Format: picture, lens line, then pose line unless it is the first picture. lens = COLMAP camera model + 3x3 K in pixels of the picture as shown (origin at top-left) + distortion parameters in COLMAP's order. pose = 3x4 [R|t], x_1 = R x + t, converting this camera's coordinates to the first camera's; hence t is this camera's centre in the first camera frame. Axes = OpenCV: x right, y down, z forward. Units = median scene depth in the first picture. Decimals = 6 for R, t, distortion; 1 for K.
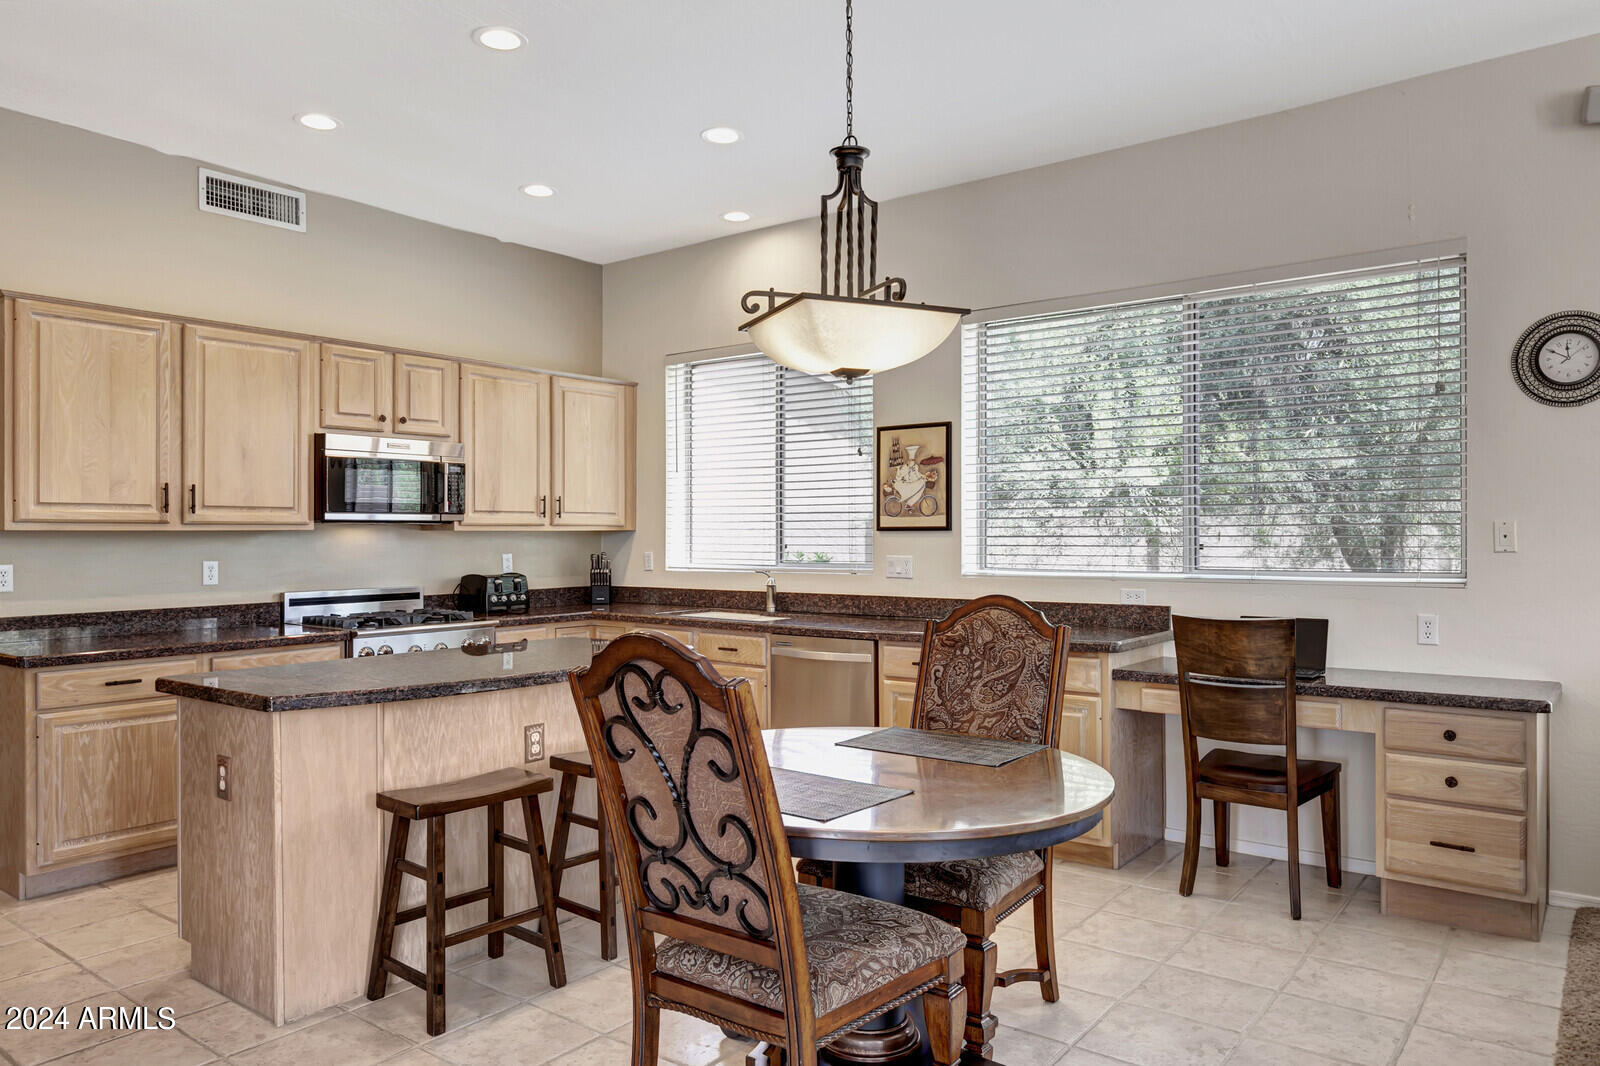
lens RADIAL K [[1098.7, 0, 798.0], [0, 1098.7, 533.6], [0, 0, 1]] dist [-0.012521, -0.001661]
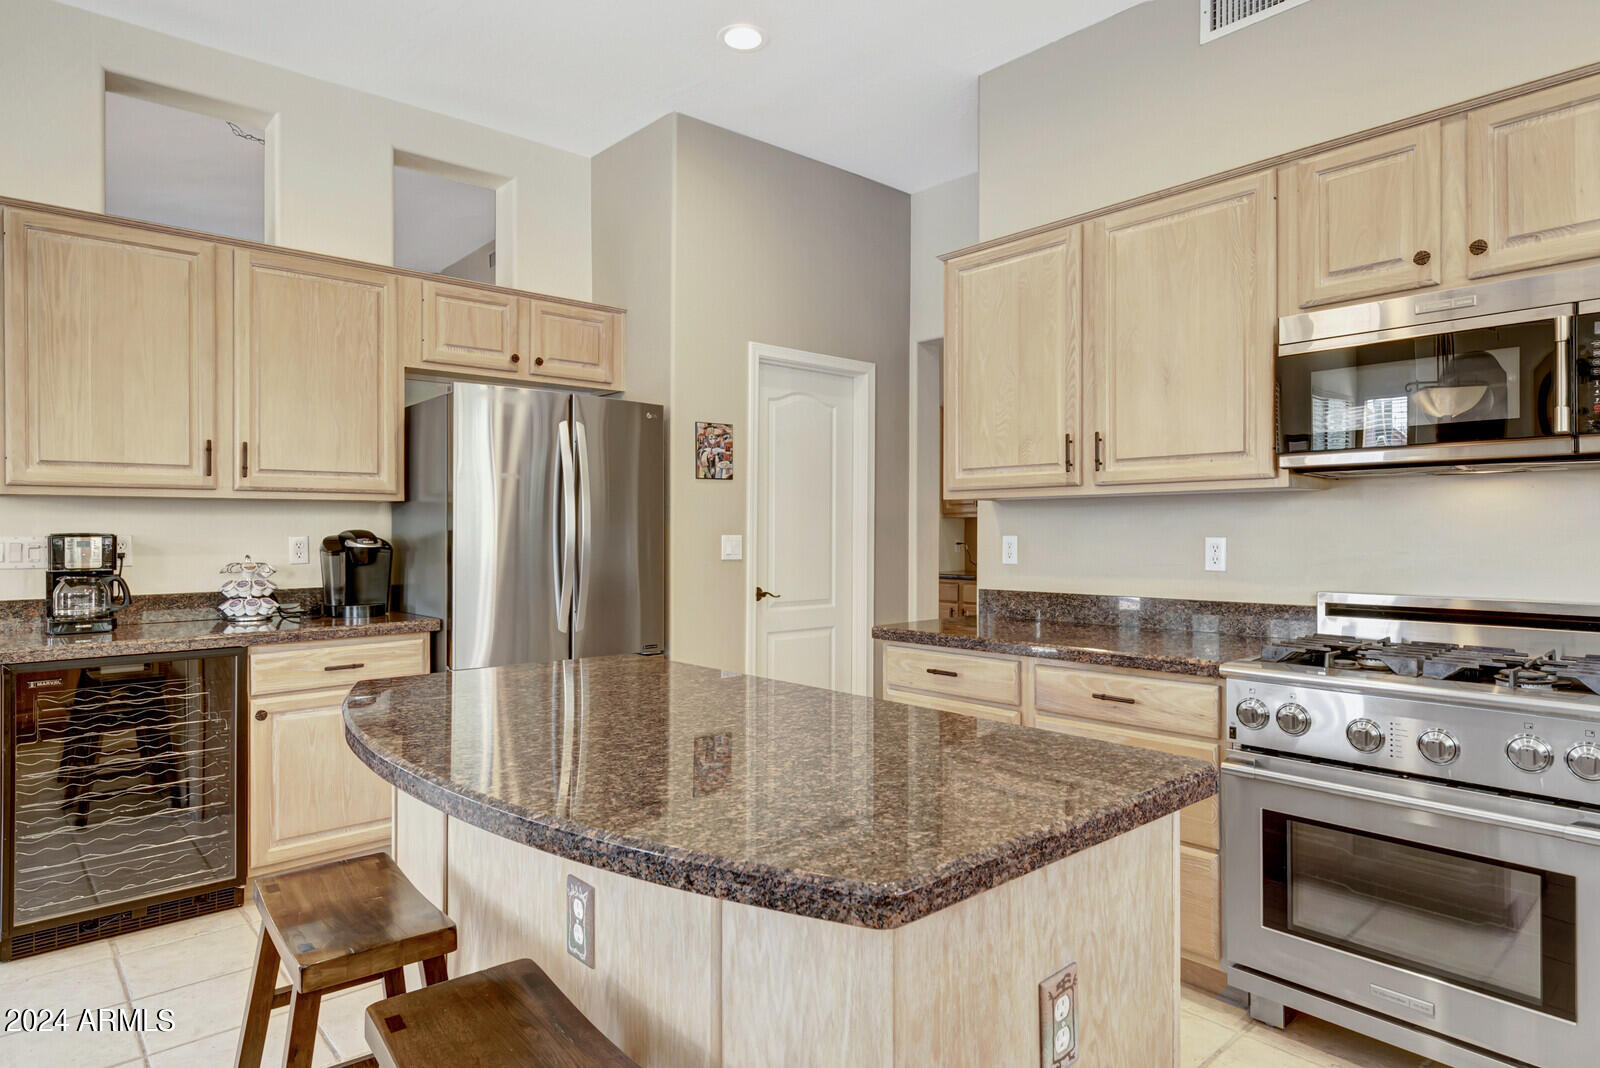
lens RADIAL K [[906.0, 0, 798.5], [0, 906.0, 526.8], [0, 0, 1]] dist [-0.022421, -0.000279]
pose [[-0.211047, 0.004040, -0.977468, 0.088953], [0.005576, 0.999980, 0.002930, 0.016309], [0.977460, -0.004832, -0.211065, 0.922989]]
